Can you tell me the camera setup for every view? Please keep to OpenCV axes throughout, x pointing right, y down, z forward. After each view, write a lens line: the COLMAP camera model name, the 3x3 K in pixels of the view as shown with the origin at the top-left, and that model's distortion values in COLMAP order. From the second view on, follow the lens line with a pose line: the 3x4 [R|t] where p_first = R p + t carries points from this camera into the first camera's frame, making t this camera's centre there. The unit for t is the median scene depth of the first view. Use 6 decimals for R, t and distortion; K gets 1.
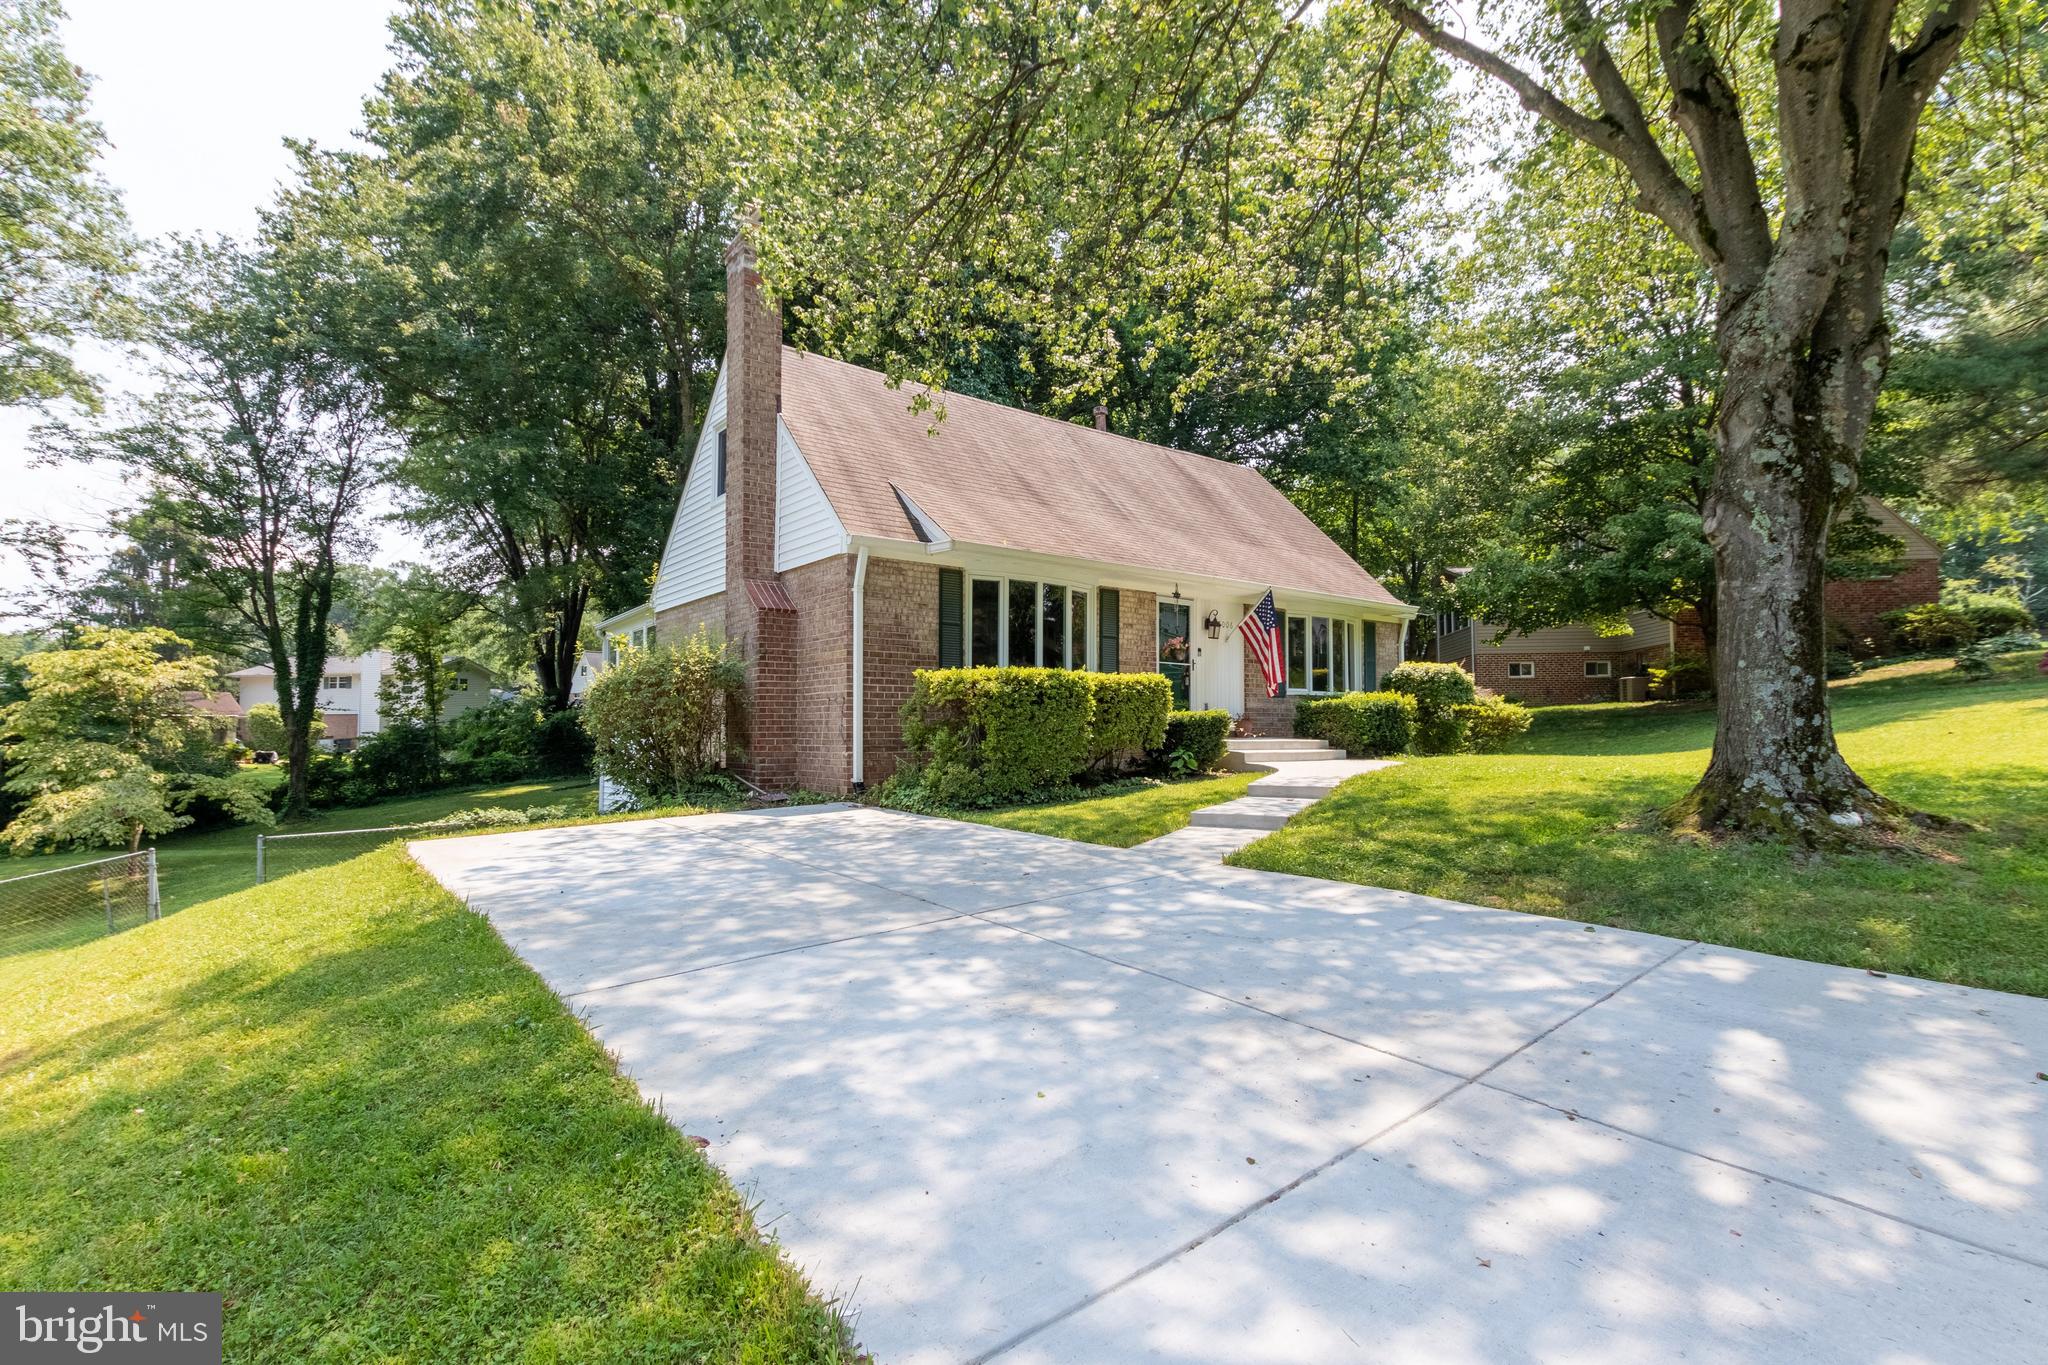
lens RADIAL K [[946.3, 0, 1015.1], [0, 946.3, 700.9], [0, 0, 1]] dist [0.016789, -0.000339]
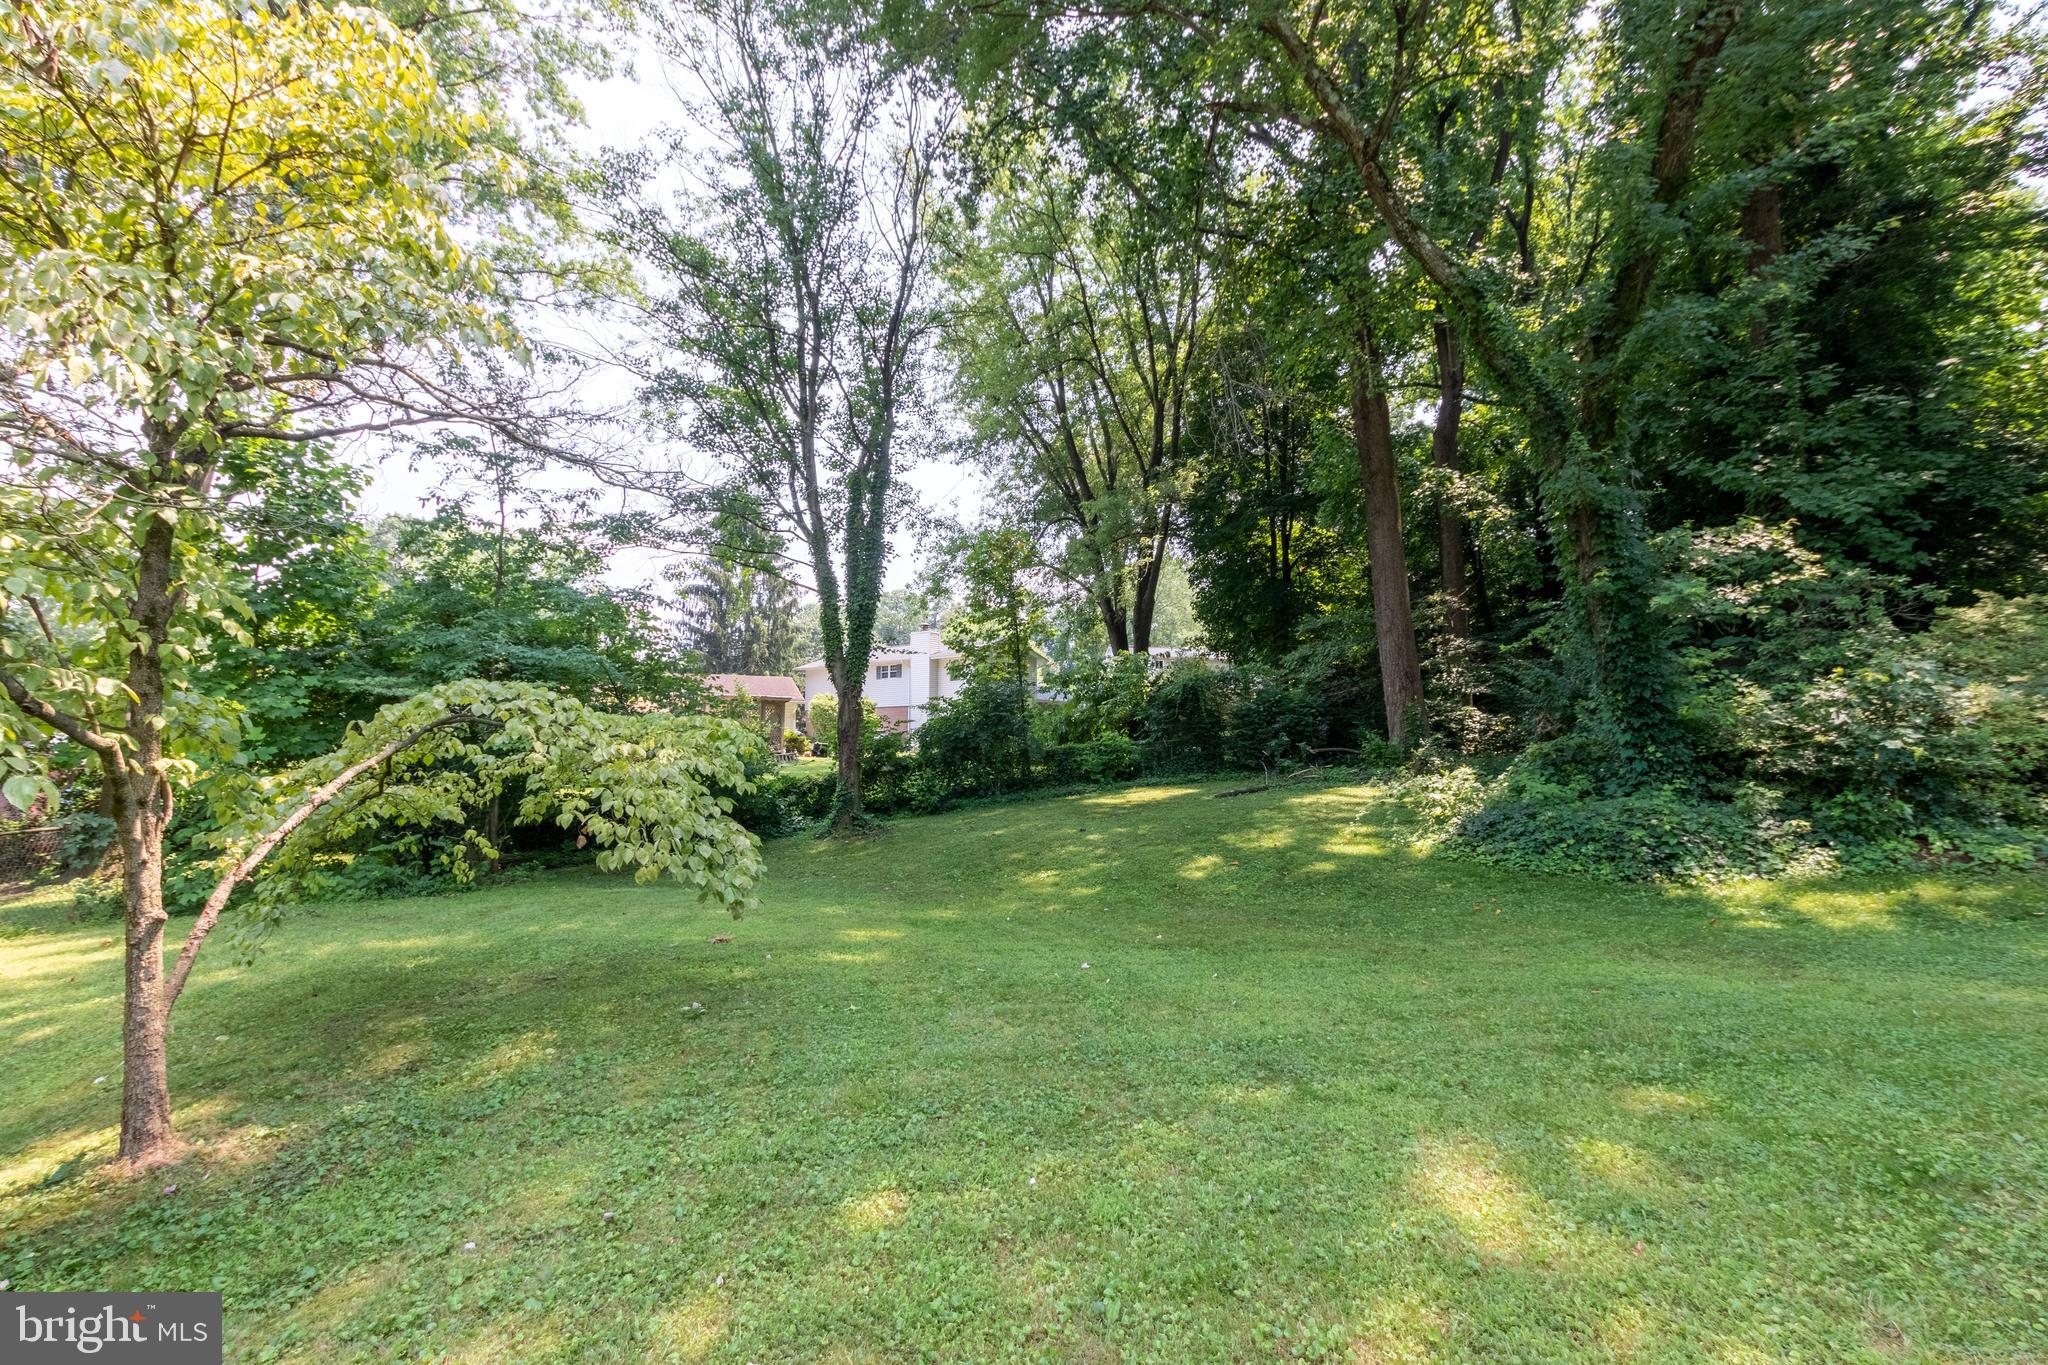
lens RADIAL K [[946.3, 0, 1015.1], [0, 946.3, 700.9], [0, 0, 1]] dist [0.016789, -0.000339]
pose [[0.887658, -0.021007, -0.460024, -0.343838], [0.012647, 0.999694, -0.021247, 0.049972], [0.460329, 0.013042, 0.887652, 0.465623]]
